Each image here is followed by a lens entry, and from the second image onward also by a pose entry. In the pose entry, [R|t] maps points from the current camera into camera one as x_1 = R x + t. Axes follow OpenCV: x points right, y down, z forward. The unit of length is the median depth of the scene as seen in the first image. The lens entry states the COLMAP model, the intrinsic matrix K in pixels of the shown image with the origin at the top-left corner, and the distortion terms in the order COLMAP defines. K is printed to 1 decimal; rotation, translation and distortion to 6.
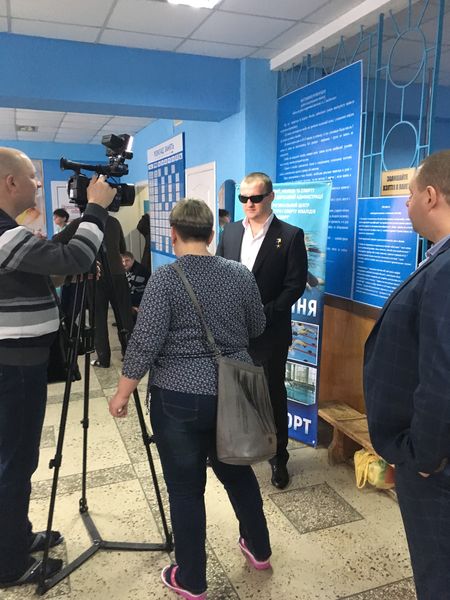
lens RADIAL K [[505.3, 0, 225.0], [0, 505.3, 300.0], [0, 0, 1]] dist [0.075274, -0.119251]
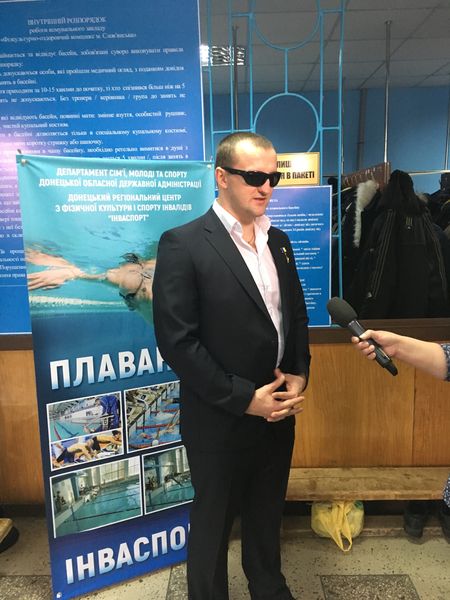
lens RADIAL K [[512.9, 0, 225.5], [0, 512.9, 301.7], [0, 0, 1]] dist [0.080747, -0.115368]
pose [[0.378408, -0.166846, 0.910478, -0.411378], [0.183570, 0.977611, 0.102854, -0.111318], [-0.907254, 0.128215, 0.400564, 0.683730]]
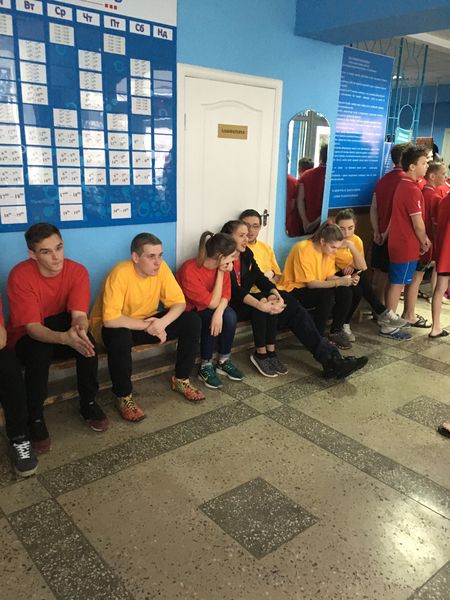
lens RADIAL K [[524.8, 0, 225.0], [0, 524.8, 300.0], [0, 0, 1]] dist [0.083985, -0.130800]
pose [[-0.336421, -0.274272, 0.900886, -1.247544], [0.116765, 0.937116, 0.328906, -0.339797], [-0.934445, 0.215843, -0.283240, 2.040290]]
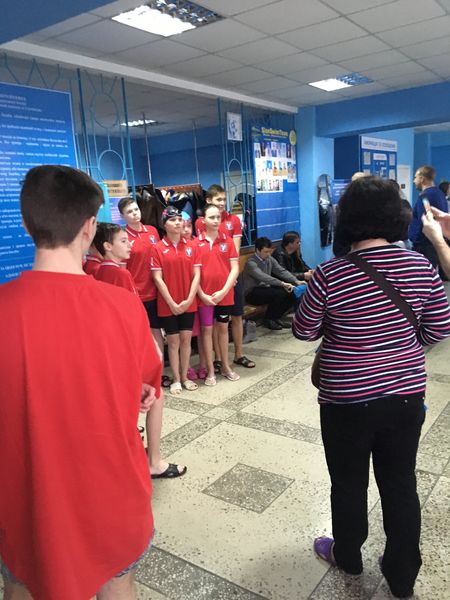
lens RADIAL K [[512.9, 0, 225.5], [0, 512.9, 301.7], [0, 0, 1]] dist [0.080747, -0.115368]
pose [[-0.550281, -0.116916, 0.826753, -1.049131], [0.206547, 0.940316, 0.270452, -0.226310], [-0.809030, 0.319588, -0.493290, 1.405302]]
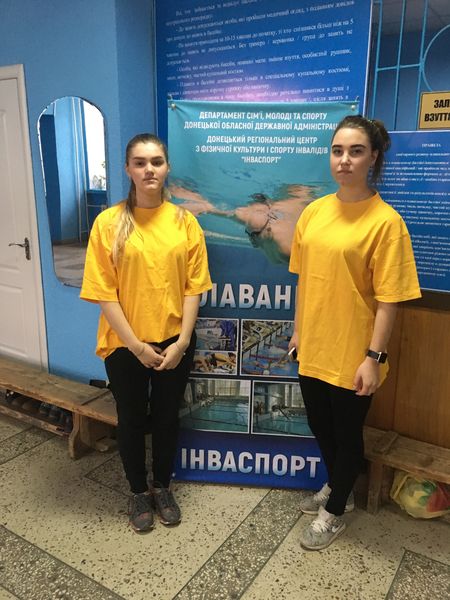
lens RADIAL K [[512.9, 0, 225.5], [0, 512.9, 301.7], [0, 0, 1]] dist [0.080747, -0.115368]
pose [[0.801775, -0.142925, 0.580283, -0.320643], [0.090490, 0.988820, 0.118518, -0.071525], [-0.590735, -0.042515, 0.805745, 0.519764]]
